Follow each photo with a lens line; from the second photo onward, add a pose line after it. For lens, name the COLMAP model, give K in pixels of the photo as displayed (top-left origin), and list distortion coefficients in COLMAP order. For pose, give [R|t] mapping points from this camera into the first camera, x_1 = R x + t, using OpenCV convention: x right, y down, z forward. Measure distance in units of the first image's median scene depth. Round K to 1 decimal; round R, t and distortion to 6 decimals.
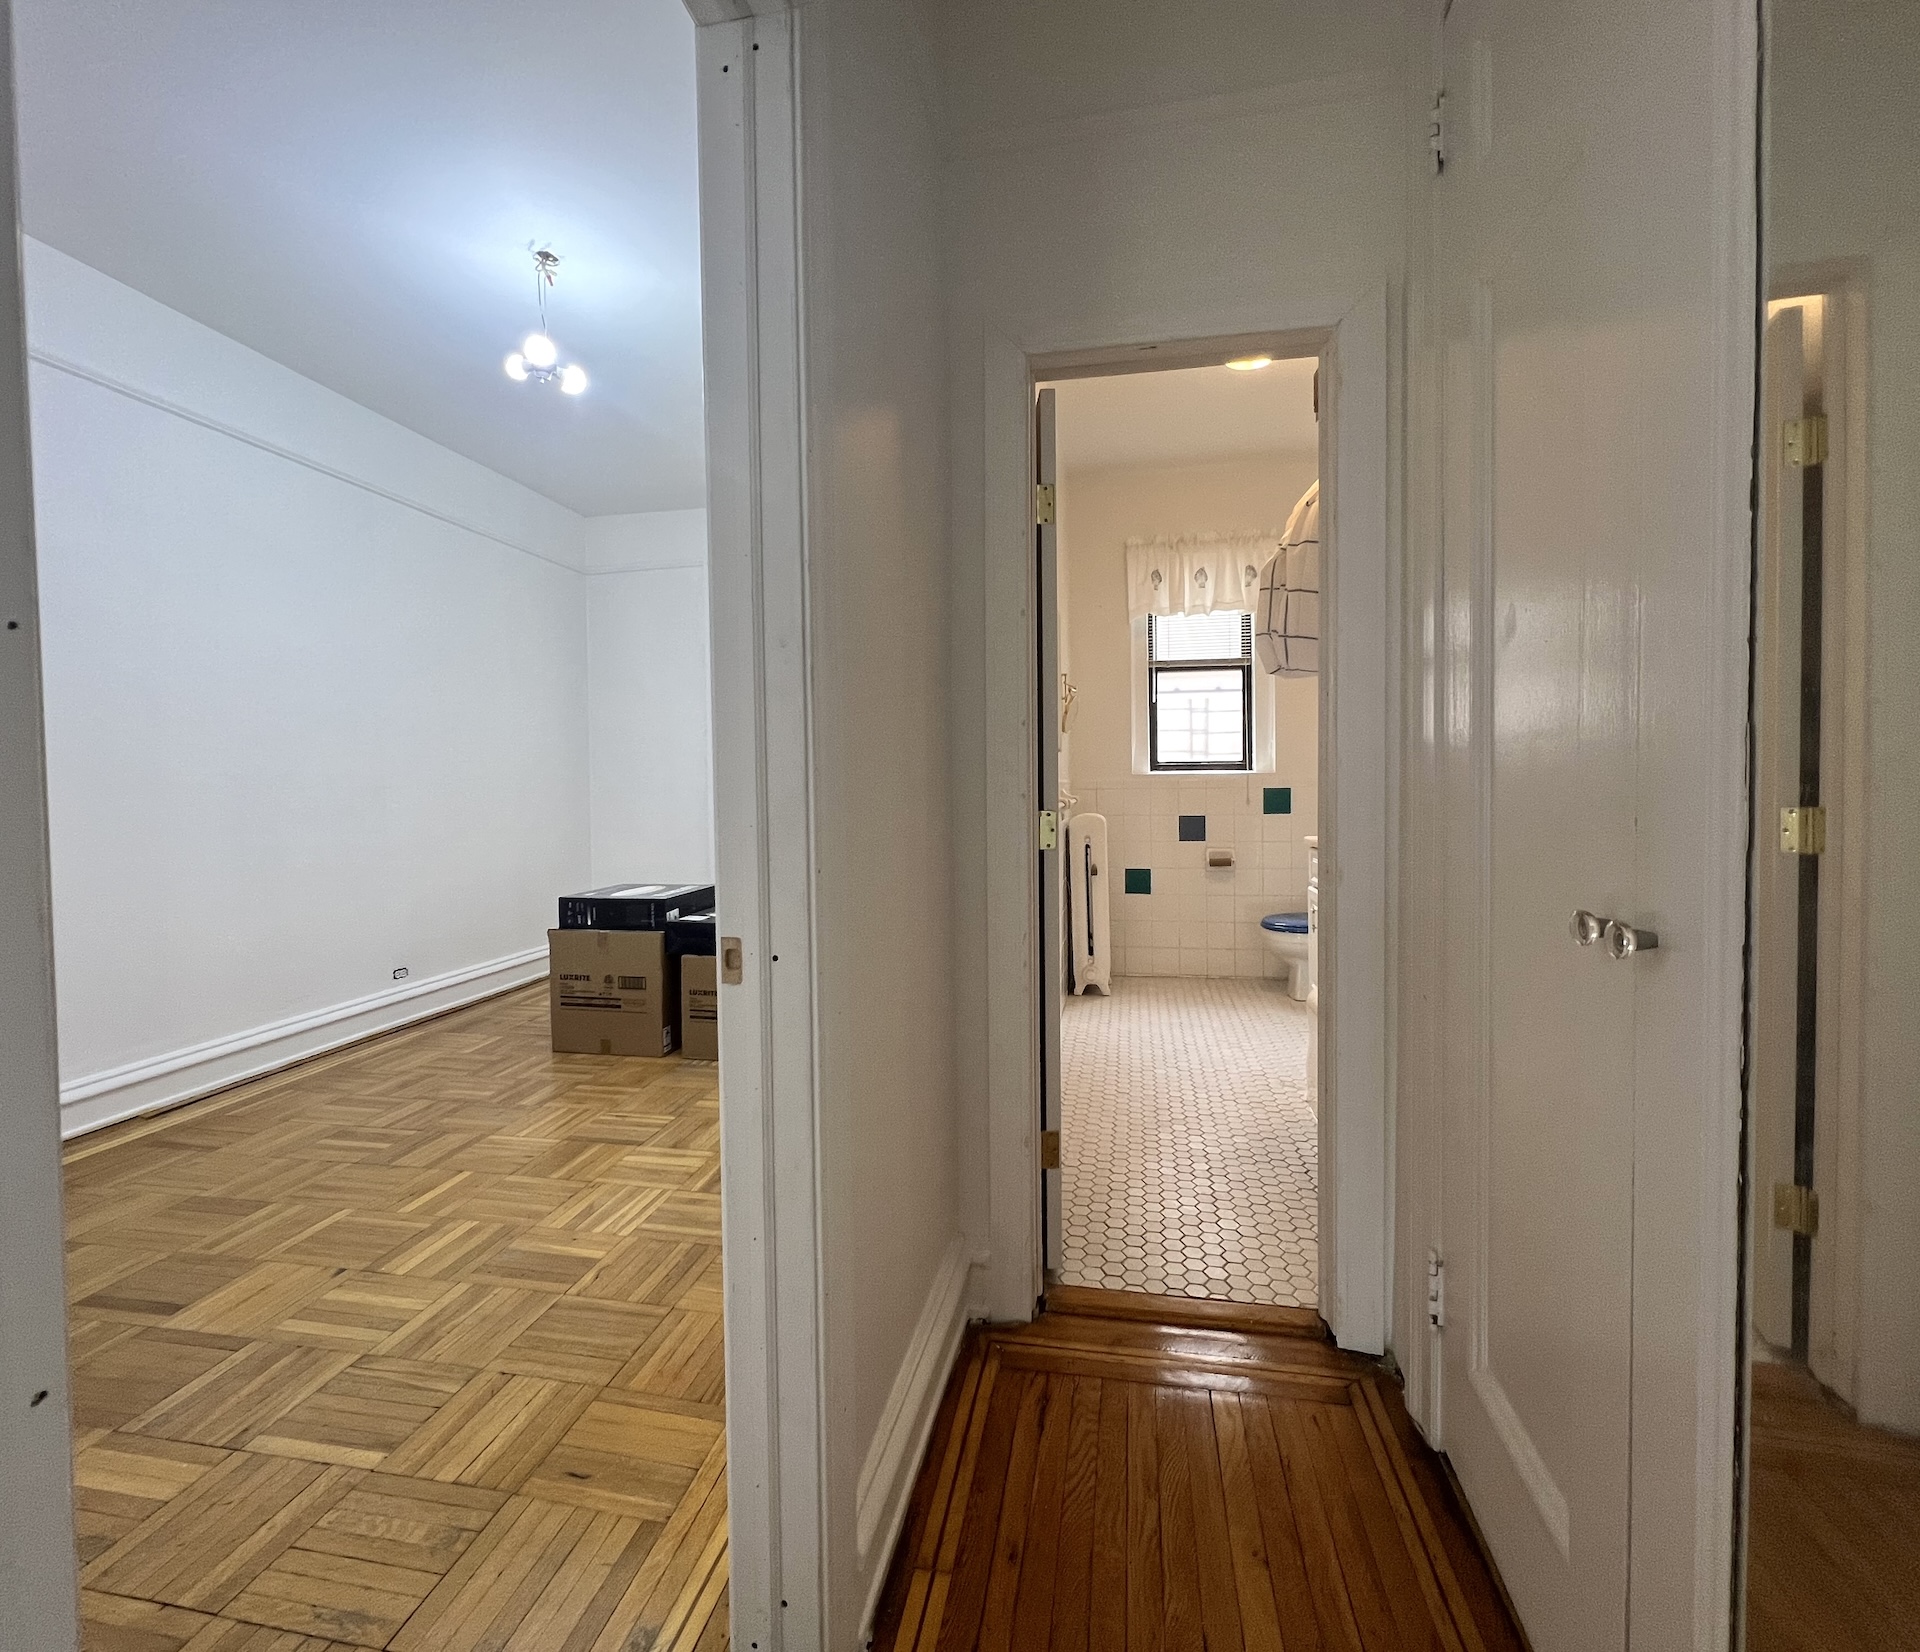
lens RADIAL K [[893.7, 0, 951.1], [0, 893.7, 812.3], [0, 0, 1]] dist [0.000903, -0.000145]
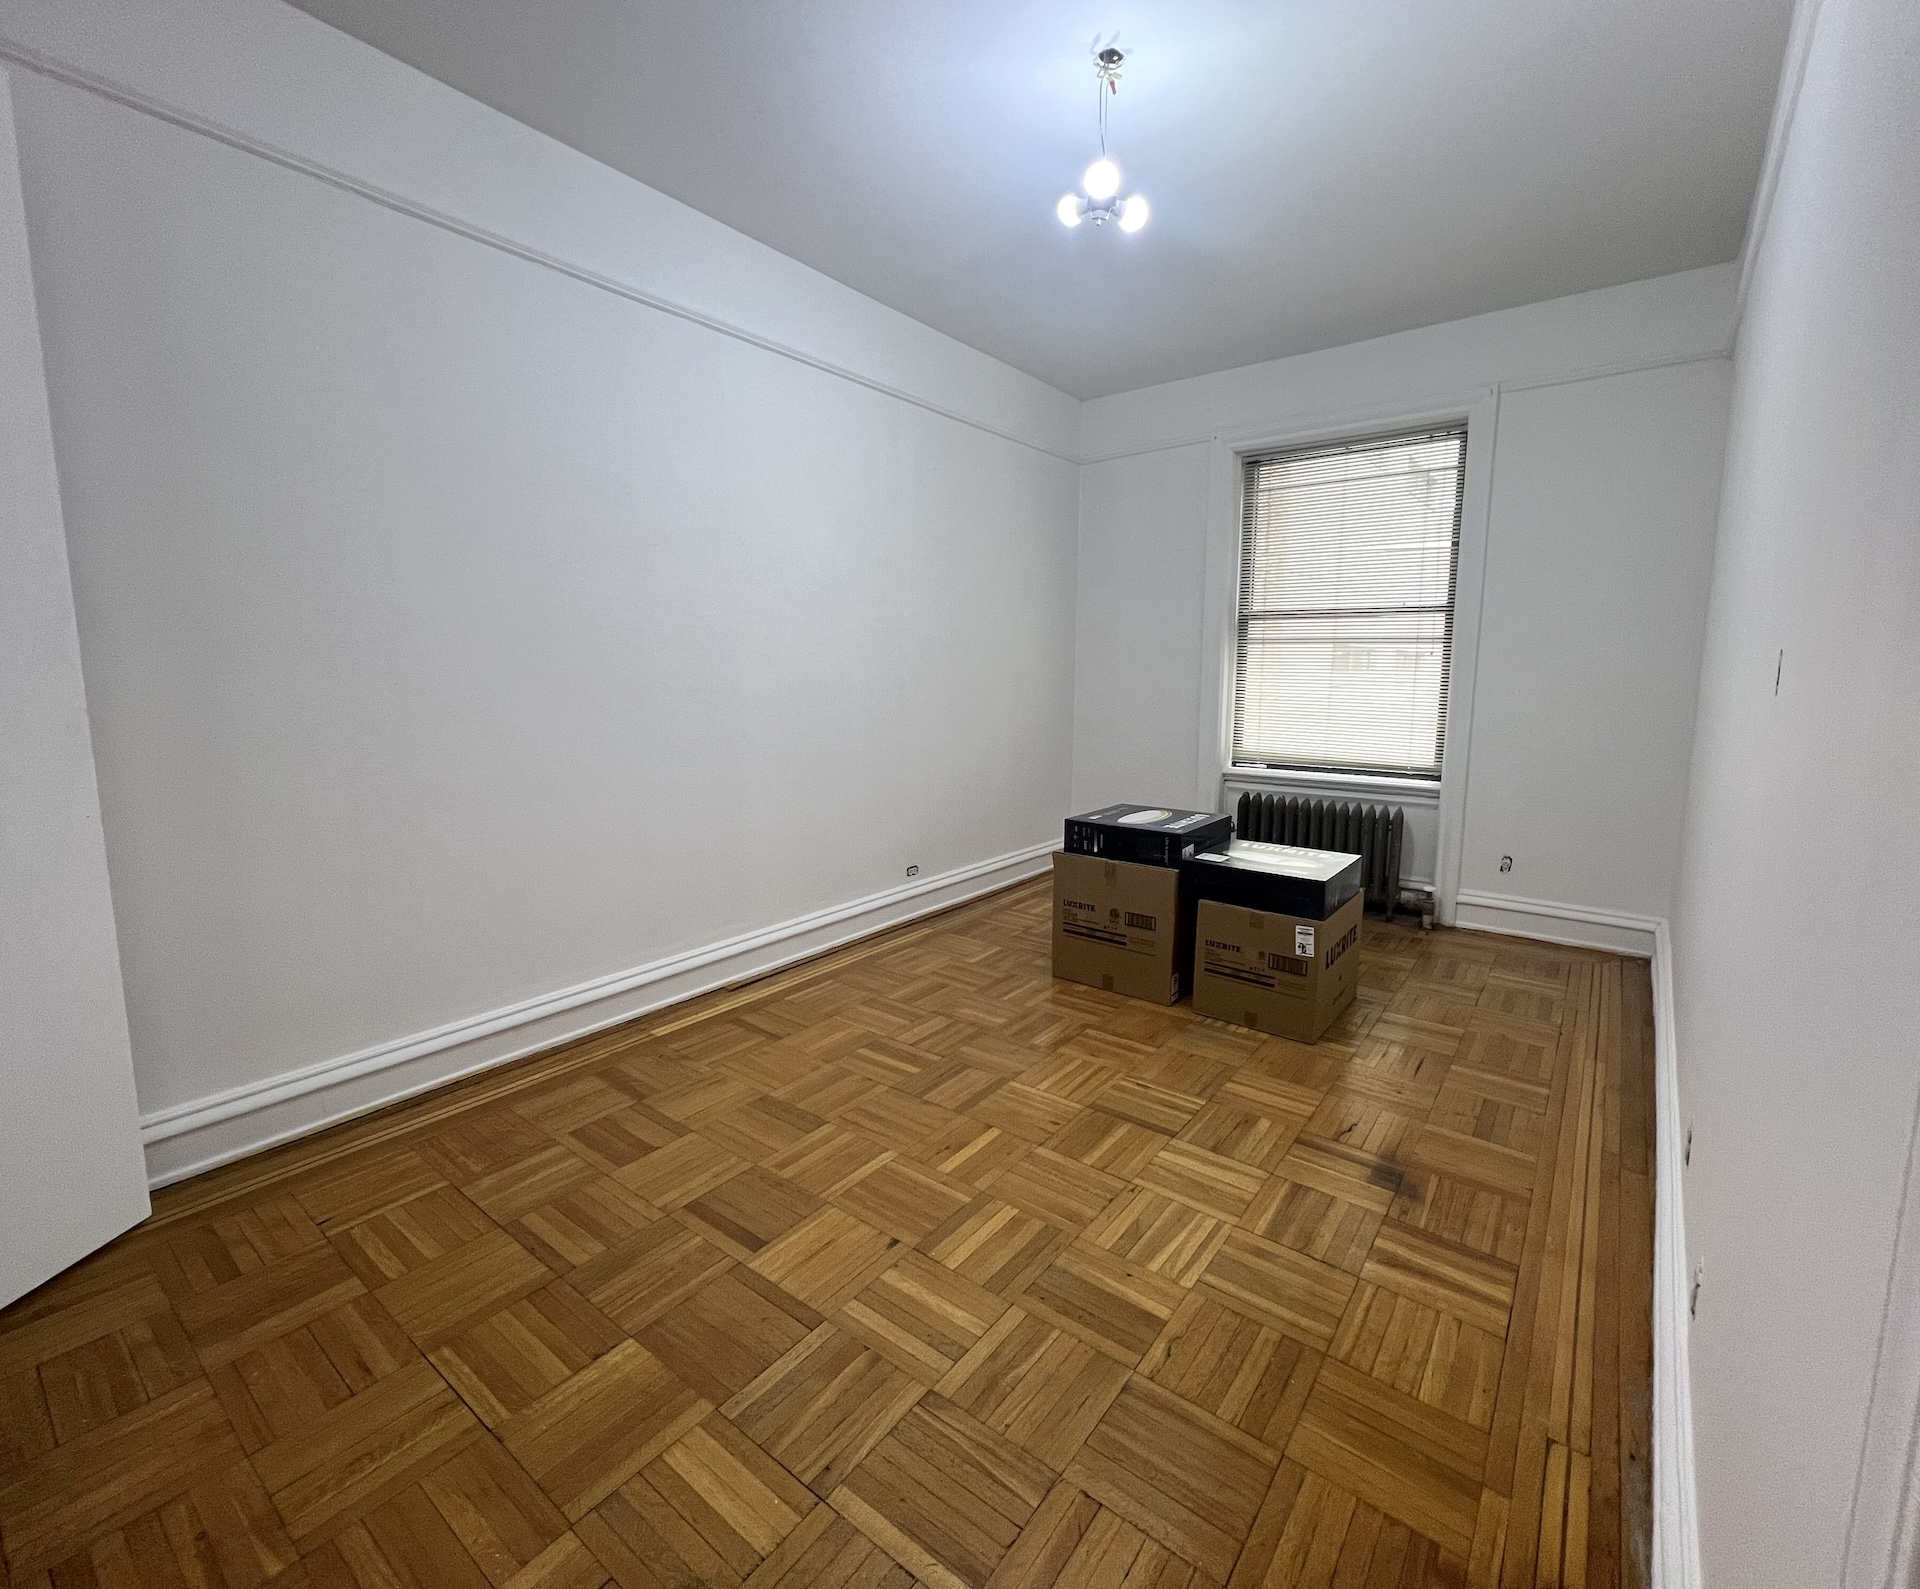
lens RADIAL K [[874.4, 0, 956.3], [0, 874.4, 782.2], [0, 0, 1]] dist [-0.005112, 0.001144]
pose [[0.891075, 0.066571, -0.448948, -0.188579], [-0.020936, 0.994160, 0.105862, -0.055984], [0.453374, -0.084932, 0.887265, 0.195834]]
